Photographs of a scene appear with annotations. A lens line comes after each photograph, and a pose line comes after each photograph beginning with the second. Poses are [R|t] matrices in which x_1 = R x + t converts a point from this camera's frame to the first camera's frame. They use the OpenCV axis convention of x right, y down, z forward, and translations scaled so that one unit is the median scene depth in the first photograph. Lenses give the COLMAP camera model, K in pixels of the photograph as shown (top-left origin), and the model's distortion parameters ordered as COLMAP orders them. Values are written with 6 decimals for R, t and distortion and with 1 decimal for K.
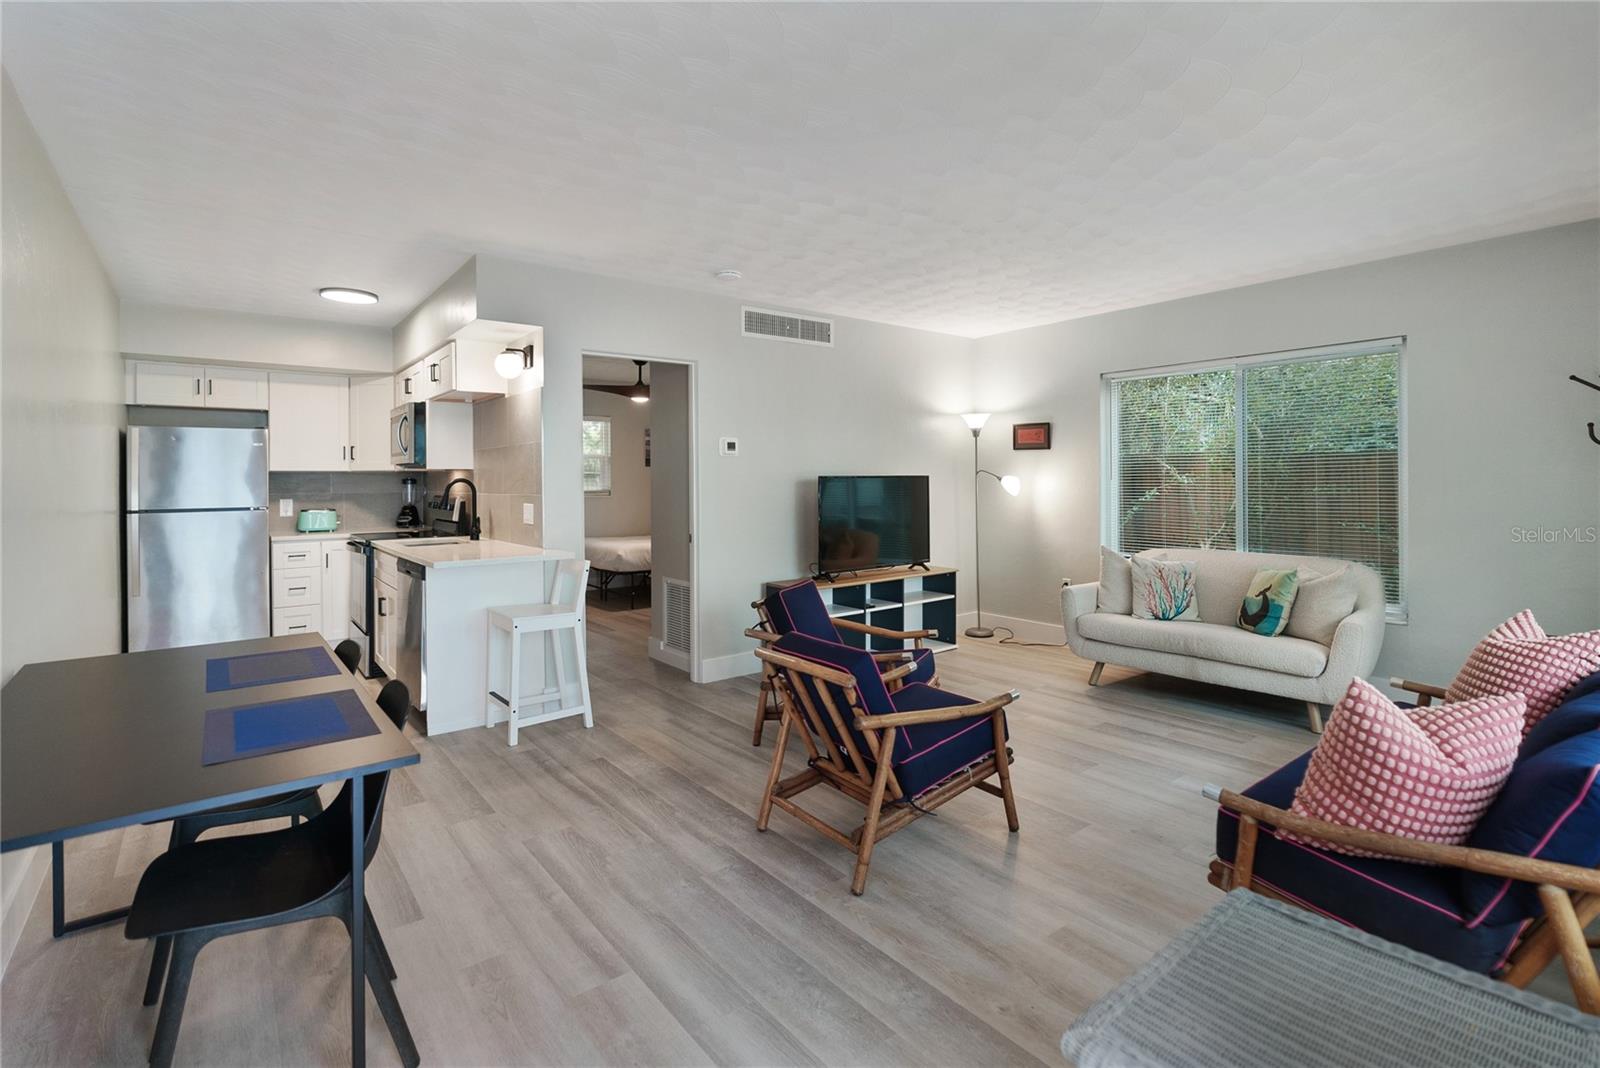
lens RADIAL K [[780.1, 0, 794.0], [0, 780.1, 486.3], [0, 0, 1]] dist [0.002257, 0.000697]
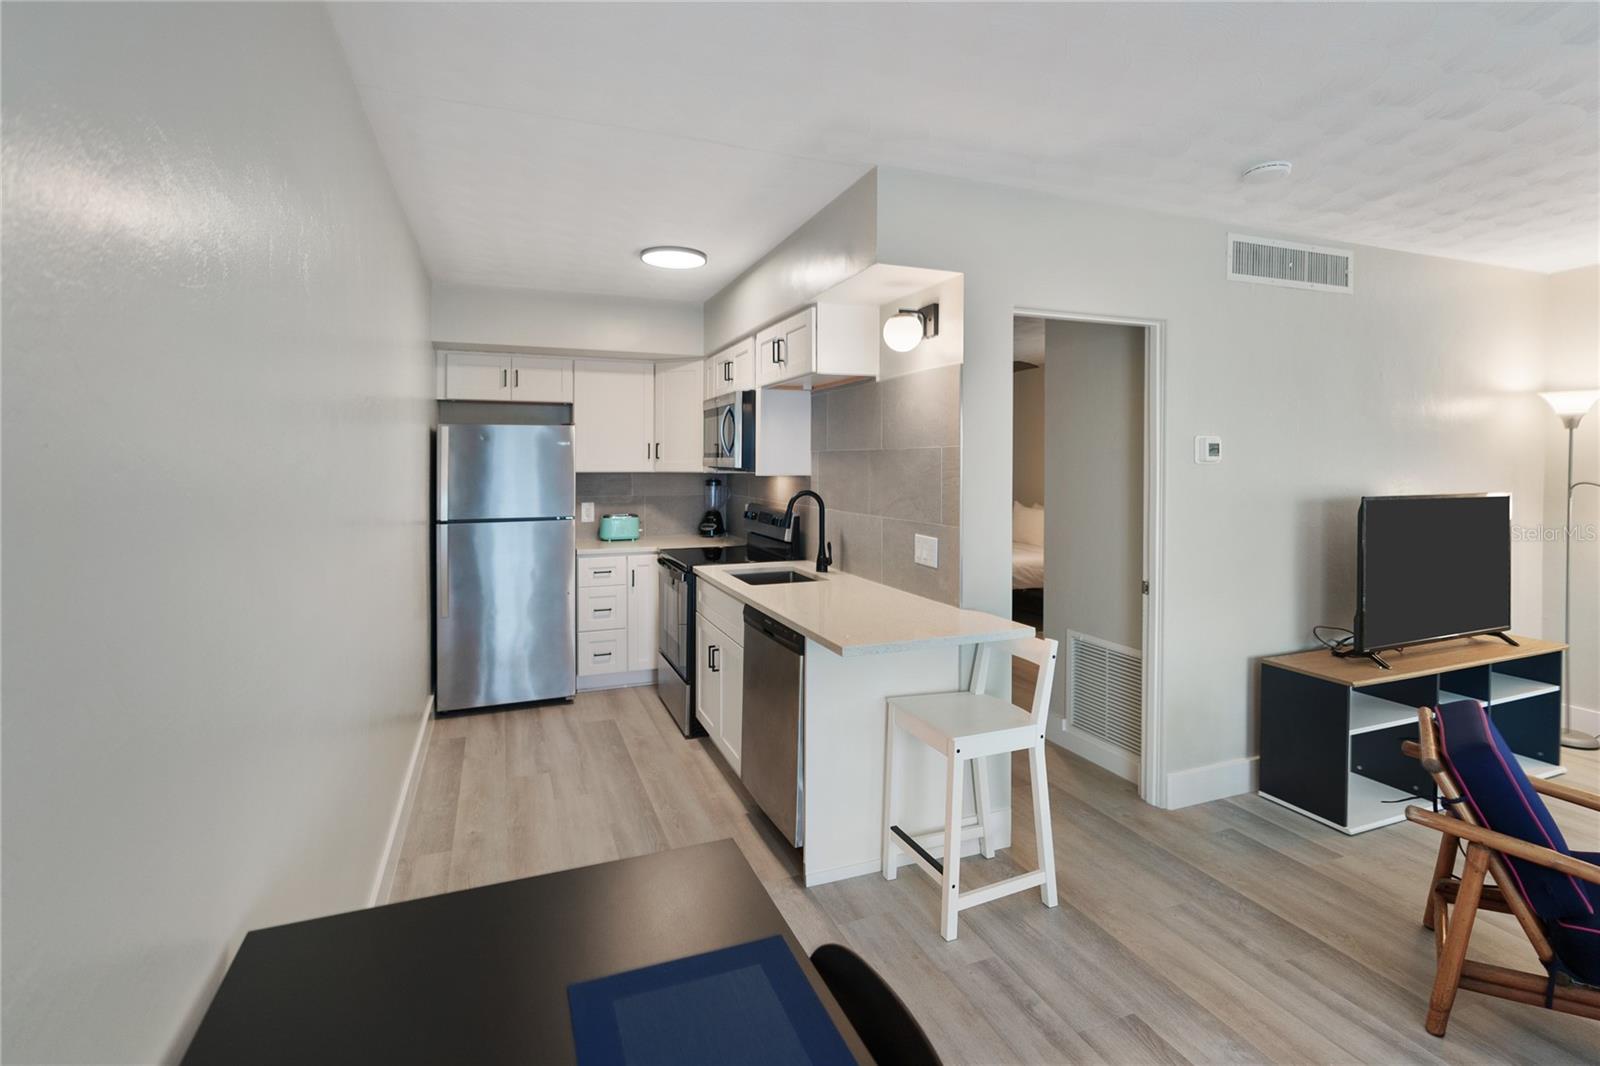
lens RADIAL K [[742.0, 0, 795.6], [0, 742.0, 469.5], [0, 0, 1]] dist [-0.000606, 0.000651]
pose [[0.965528, 0.008856, -0.260150, -0.242497], [-0.007501, 0.999953, 0.006204, -0.033586], [0.260193, -0.004039, 0.965548, 0.294024]]
